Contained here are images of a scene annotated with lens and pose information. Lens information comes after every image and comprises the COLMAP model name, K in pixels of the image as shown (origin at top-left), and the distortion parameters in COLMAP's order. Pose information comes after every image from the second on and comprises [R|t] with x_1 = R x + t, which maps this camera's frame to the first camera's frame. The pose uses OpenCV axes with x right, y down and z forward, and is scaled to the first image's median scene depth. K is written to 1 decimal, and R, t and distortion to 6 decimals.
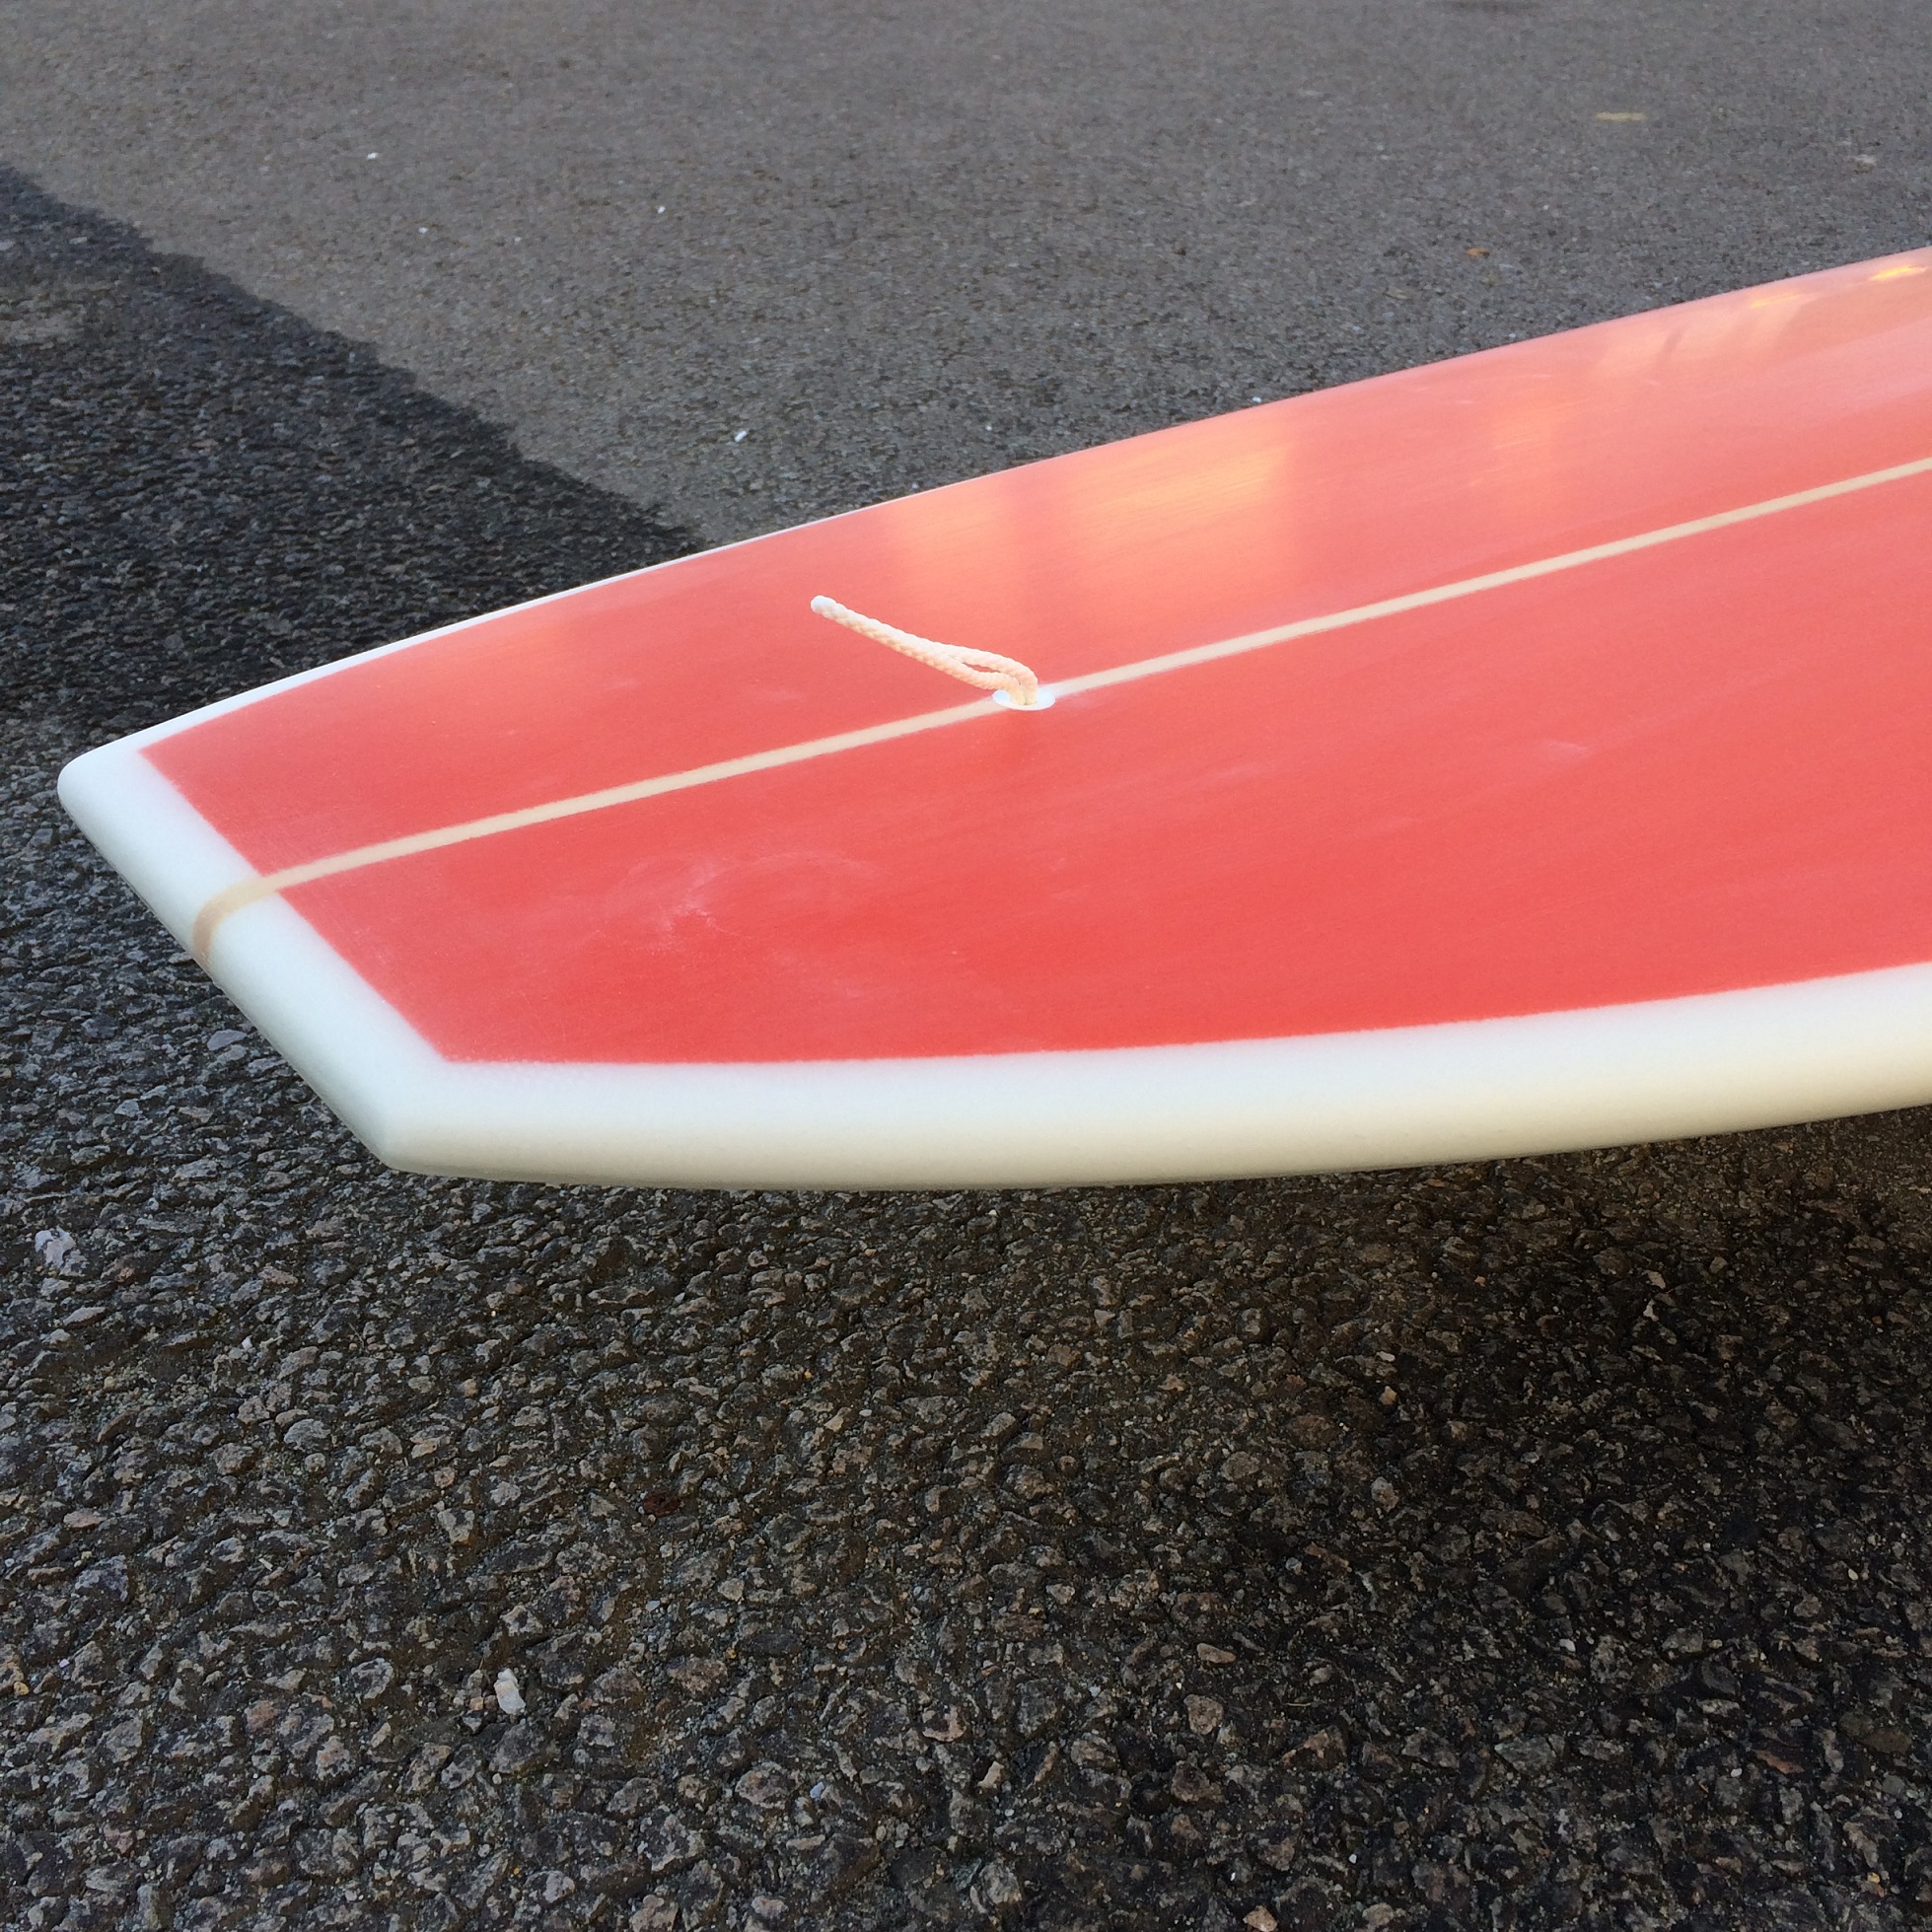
lens RADIAL K [[2210.8, 0, 956.7], [0, 2210.8, 967.2], [0, 0, 1]] dist [0.006715, 0.000000]
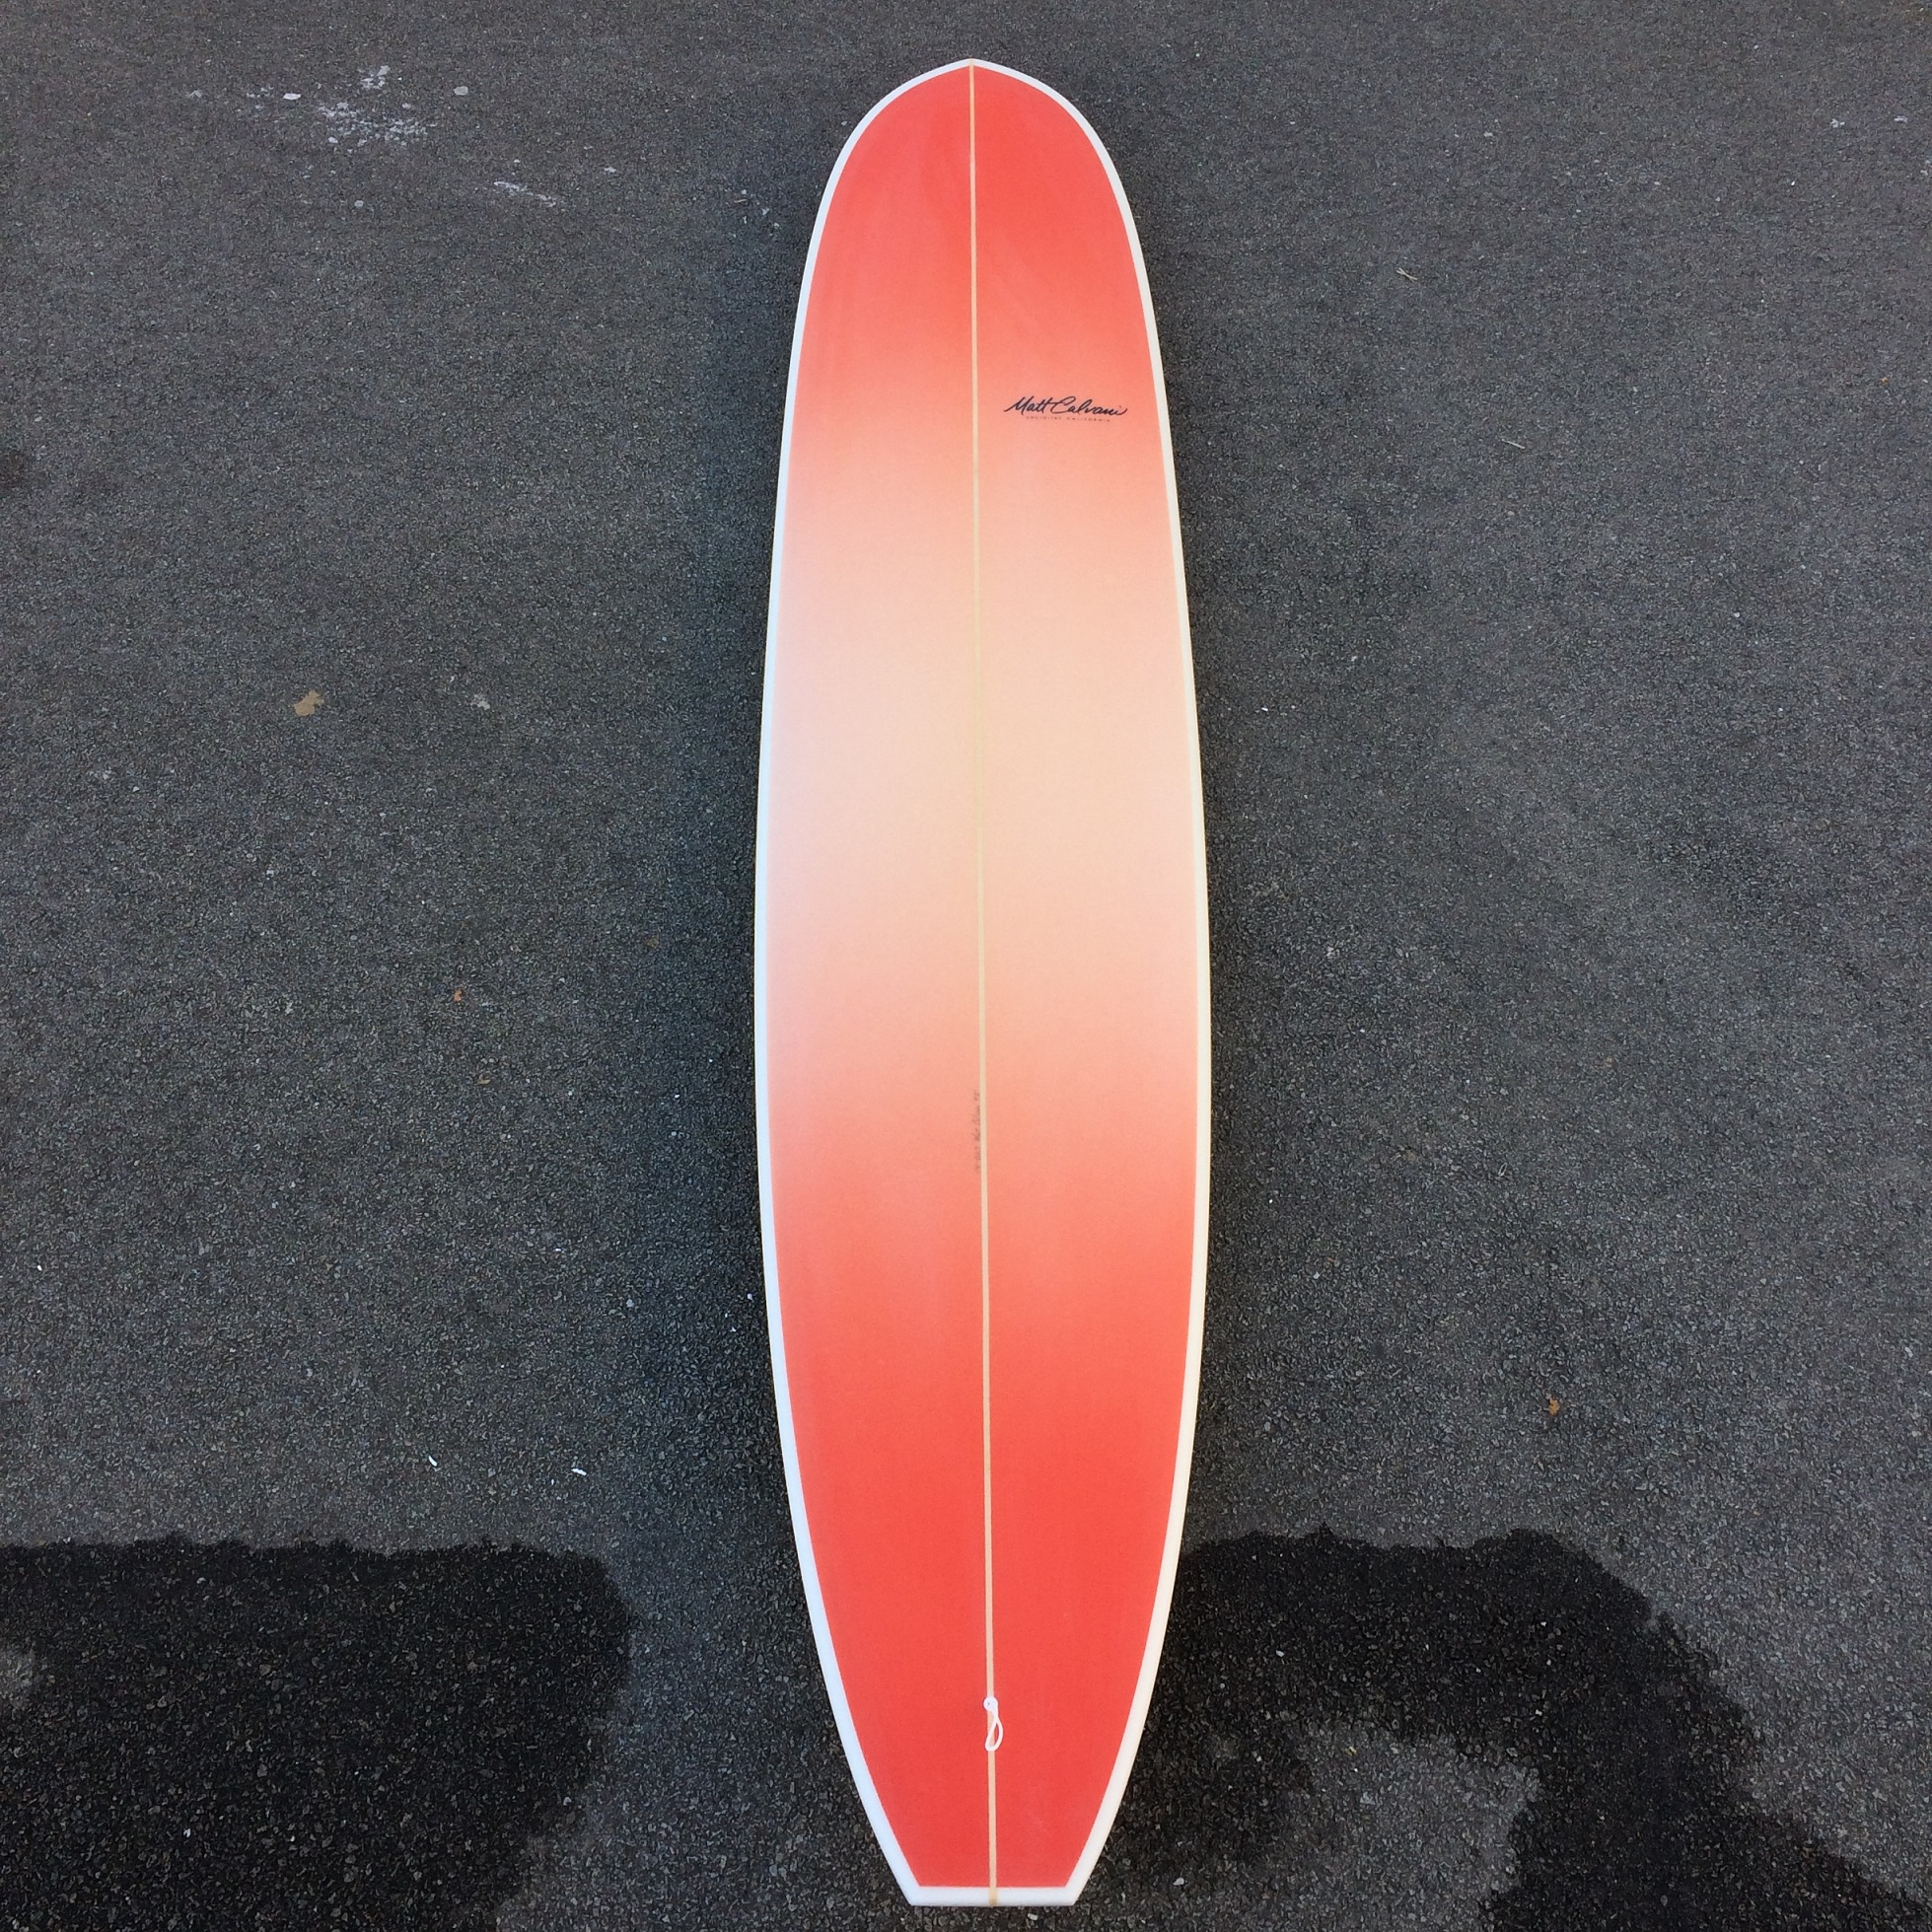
lens RADIAL K [[2210.8, 0, 960.7], [0, 2210.8, 956.7], [0, 0, 1]] dist [0.006715, 0.000000]
pose [[0.591463, -0.659506, 0.463922, -0.958494], [0.371102, 0.733437, 0.569521, -3.348176], [-0.715860, -0.164688, 0.678544, -1.529198]]
